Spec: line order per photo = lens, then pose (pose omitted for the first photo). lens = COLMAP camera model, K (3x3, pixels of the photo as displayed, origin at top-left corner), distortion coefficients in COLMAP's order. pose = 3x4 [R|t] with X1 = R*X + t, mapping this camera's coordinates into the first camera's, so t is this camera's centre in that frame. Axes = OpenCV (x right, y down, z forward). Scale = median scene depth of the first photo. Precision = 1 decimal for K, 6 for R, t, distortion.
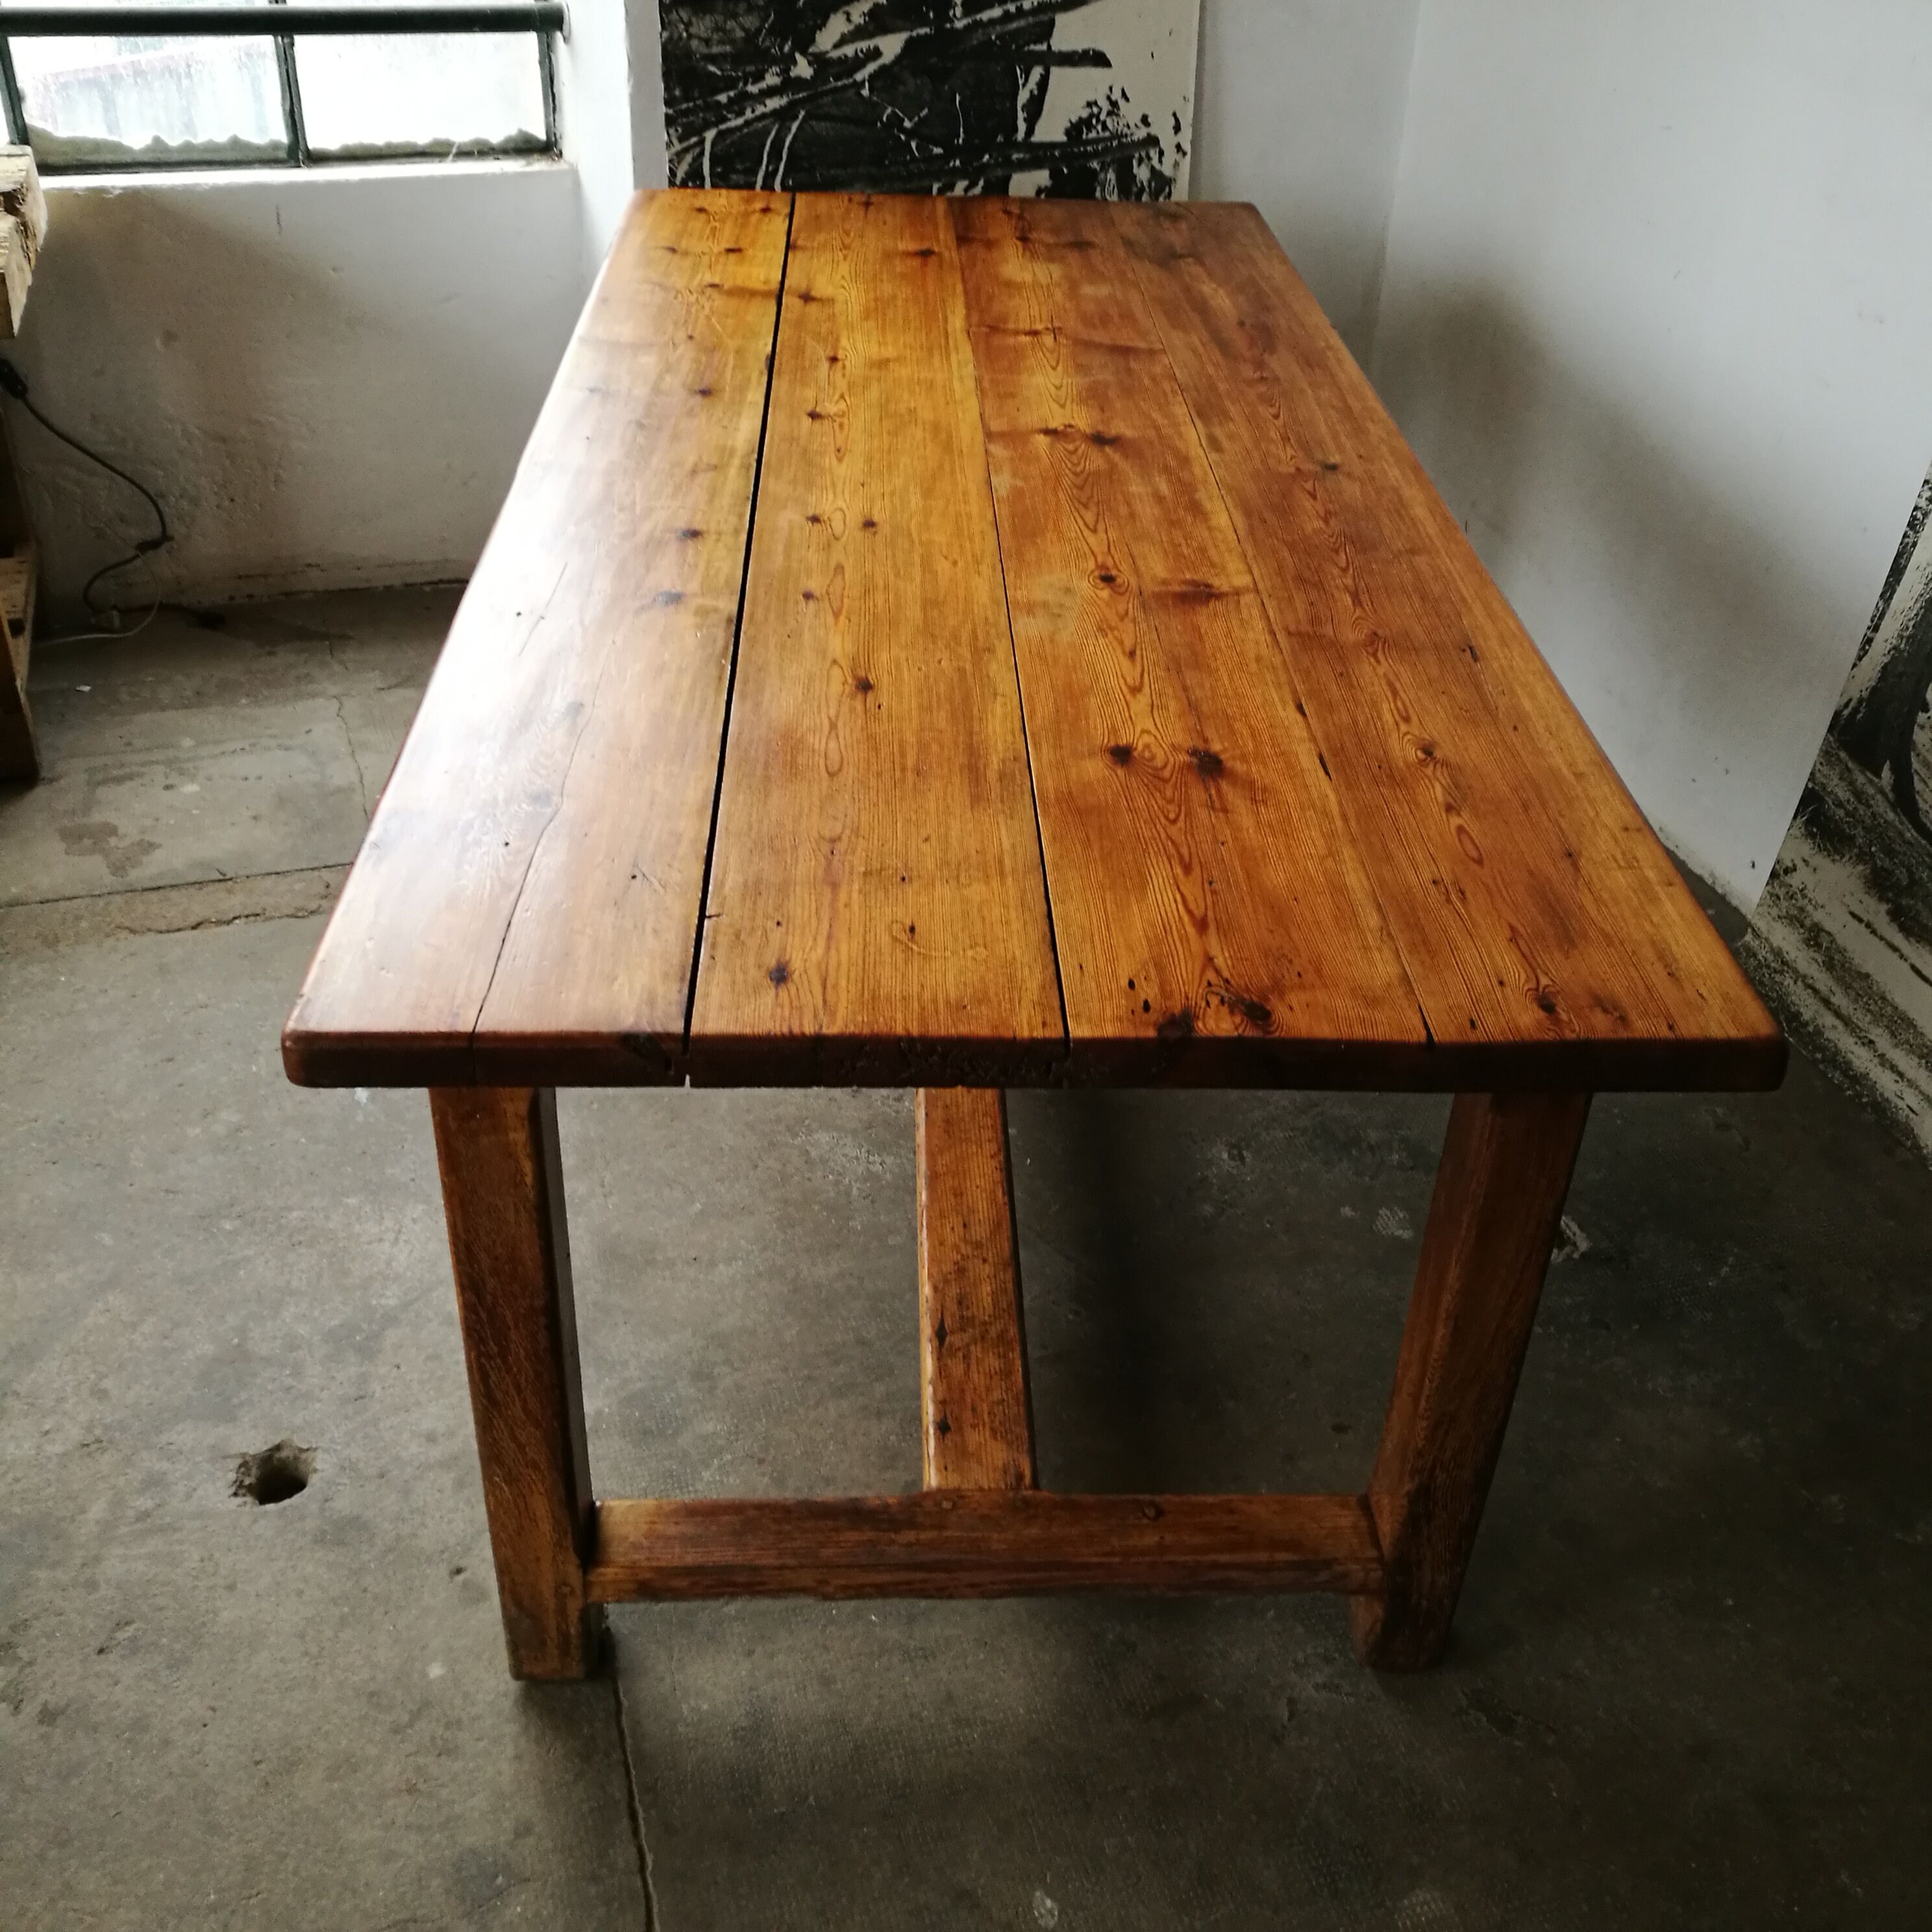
lens RADIAL K [[1987.3, 0, 966.0], [0, 1987.3, 974.2], [0, 0, 1]] dist [-0.017871, 0.029076]
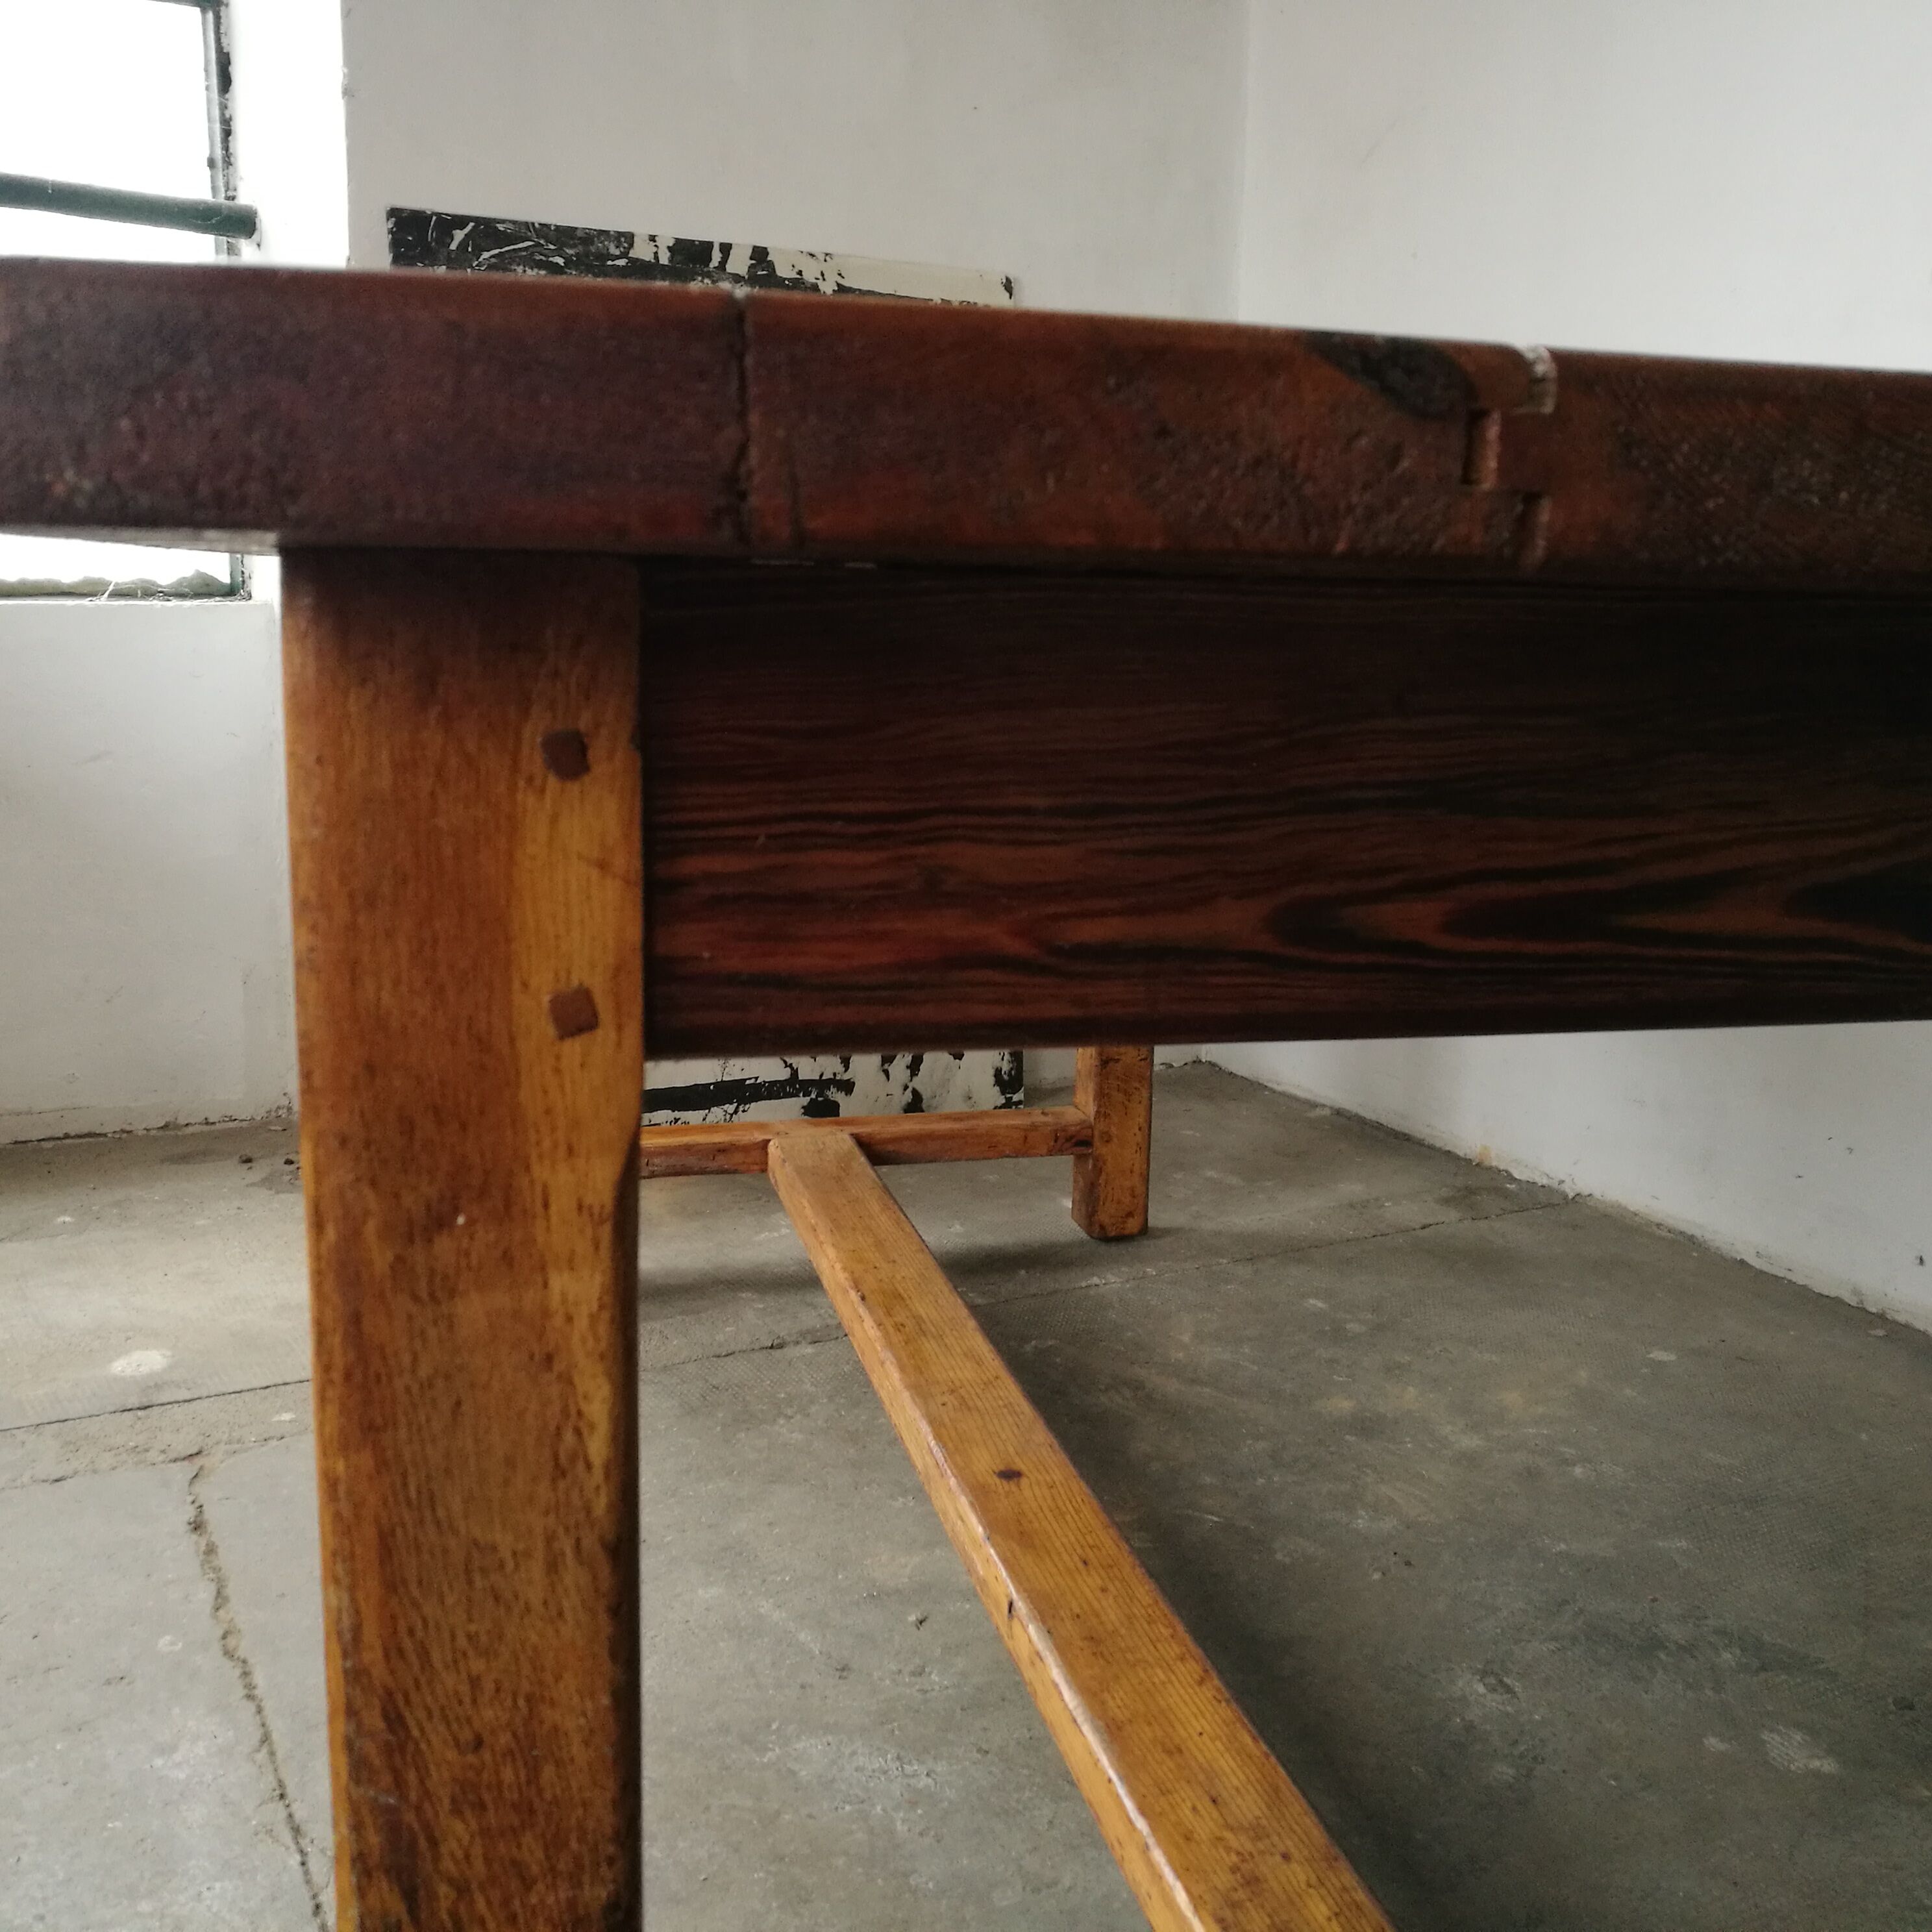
lens RADIAL K [[2003.1, 0, 973.4], [0, 2003.1, 996.0], [0, 0, 1]] dist [-0.028190, 0.050672]
pose [[0.977167, -0.054018, 0.205492, -0.177954], [0.126794, 0.924311, -0.359961, 0.129141], [-0.170494, 0.377797, 0.910056, 0.523549]]
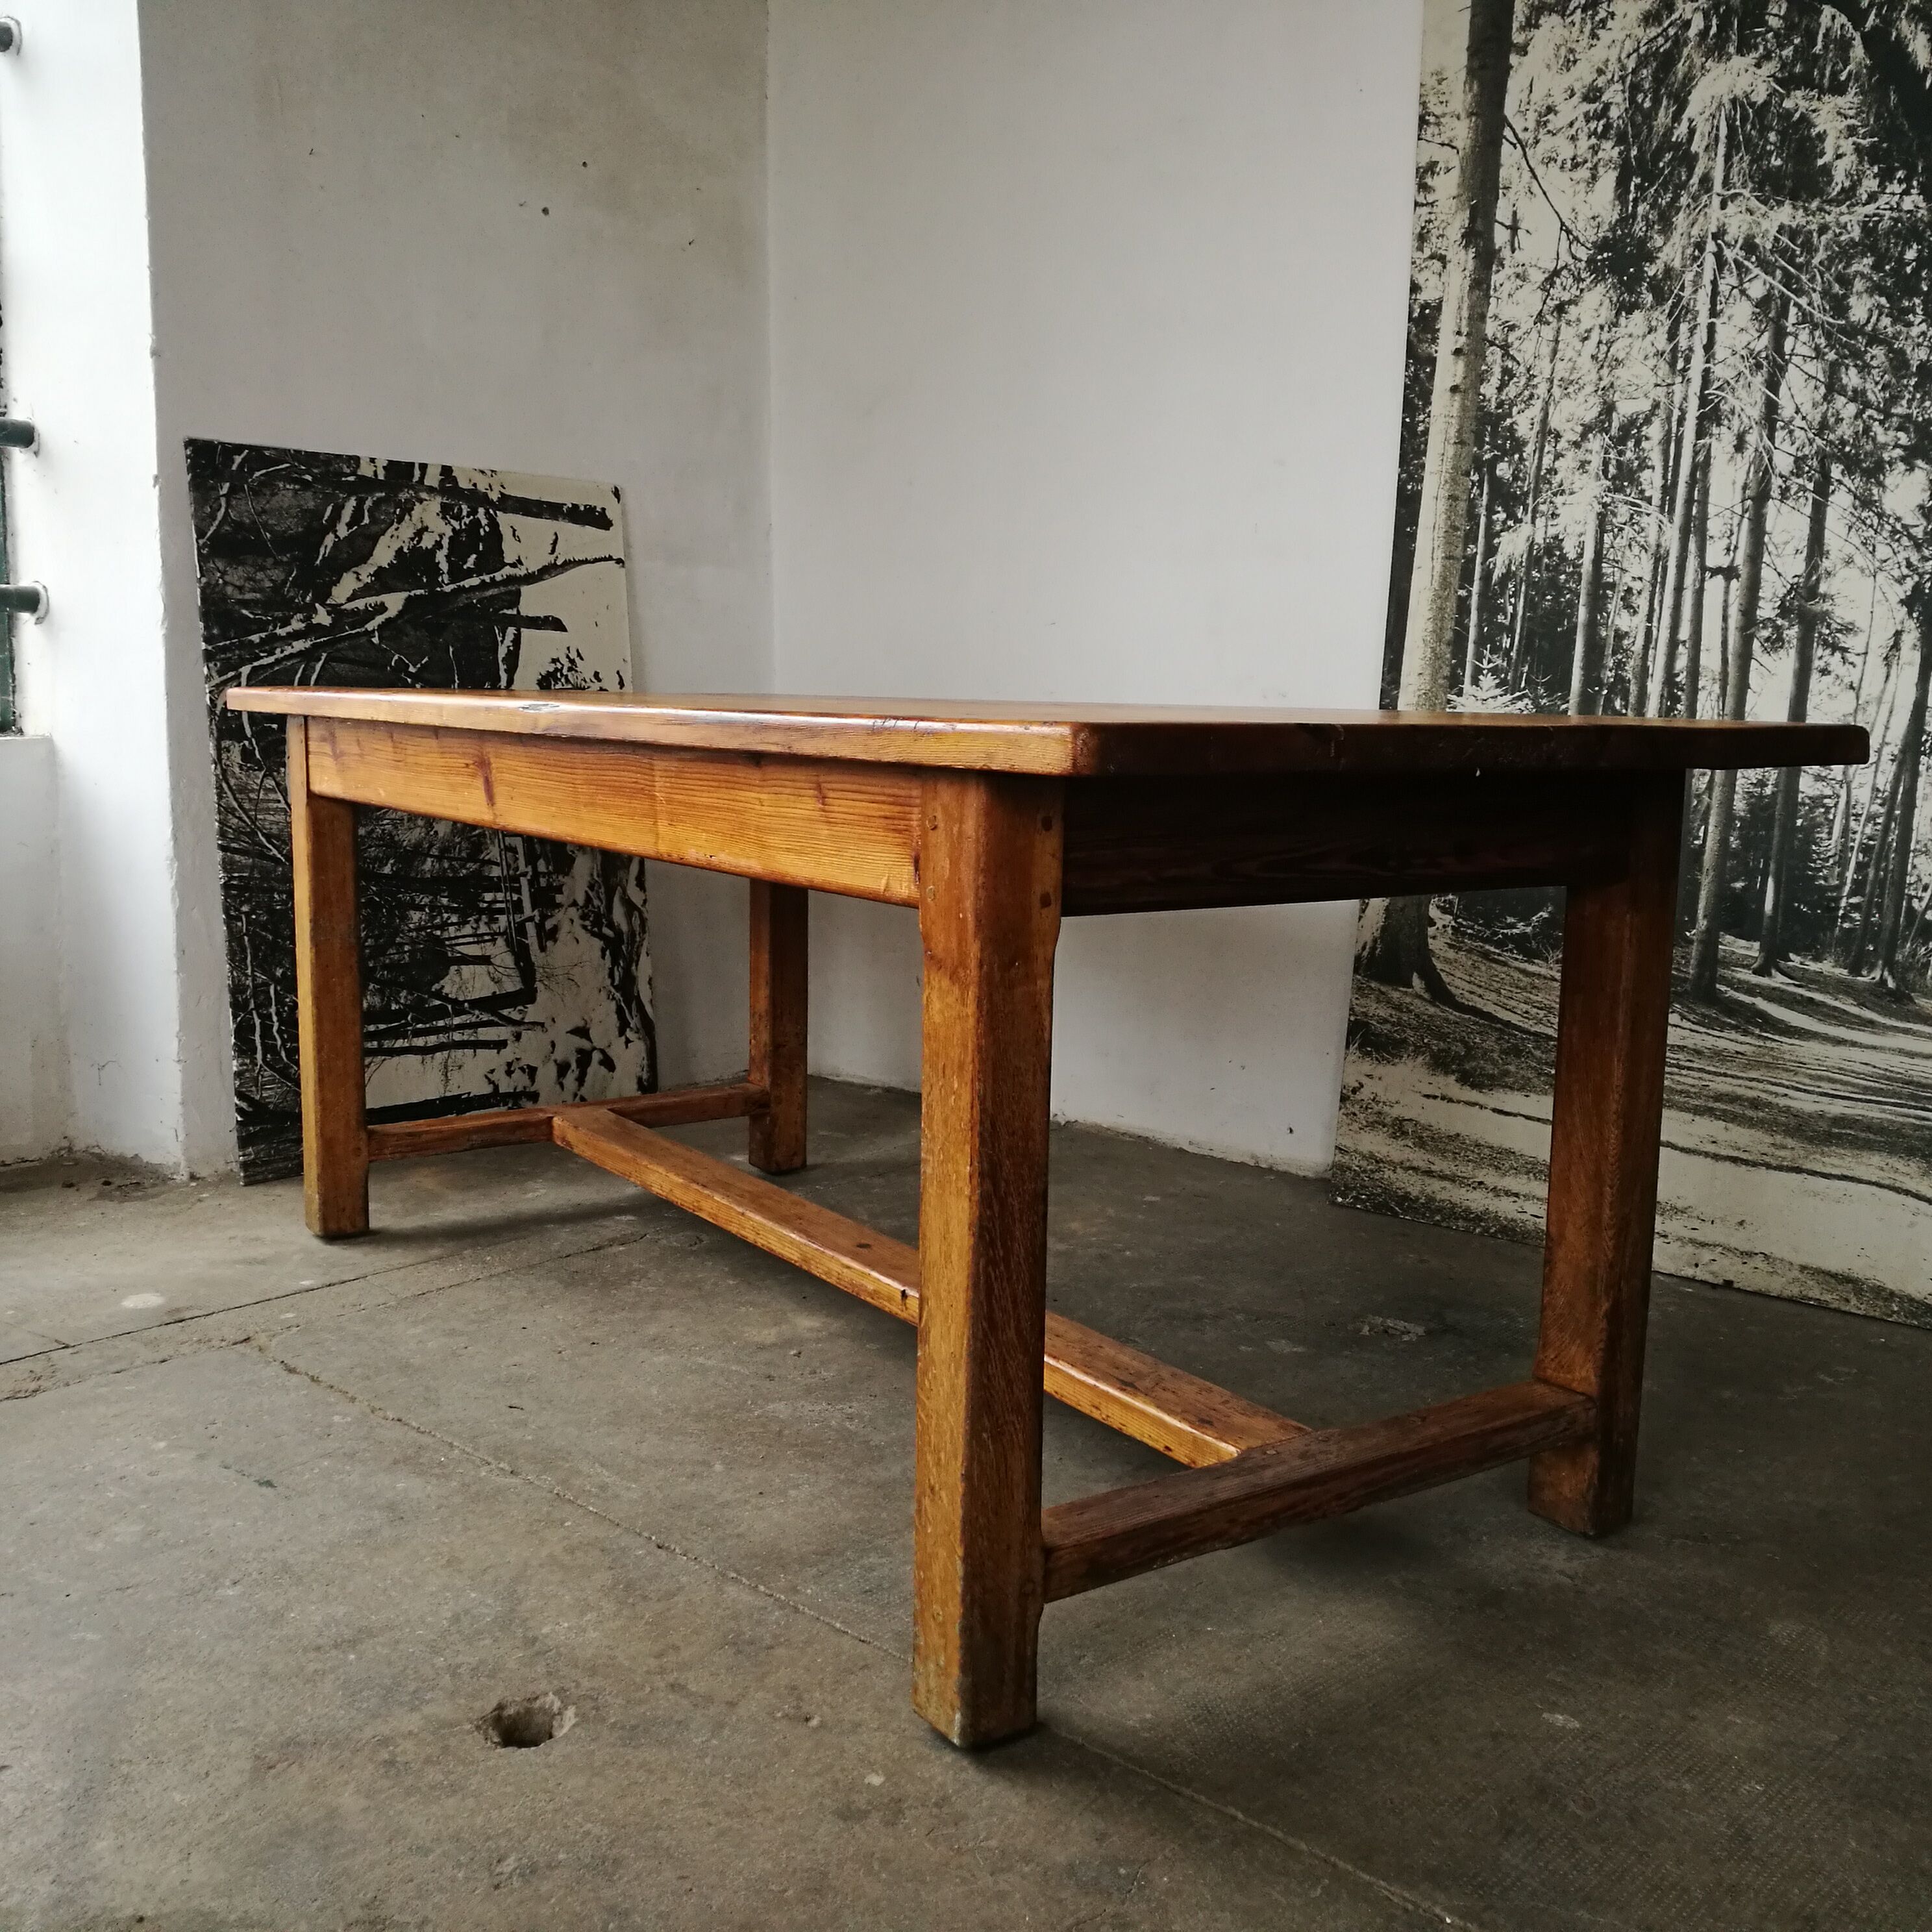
lens RADIAL K [[2003.2, 0, 967.3], [0, 2003.2, 1013.4], [0, 0, 1]] dist [-0.076687, 0.135441]
pose [[0.848327, -0.104594, 0.519039, -0.642812], [0.305818, 0.897034, -0.319069, 0.334290], [-0.432223, 0.429406, 0.792965, 0.136751]]
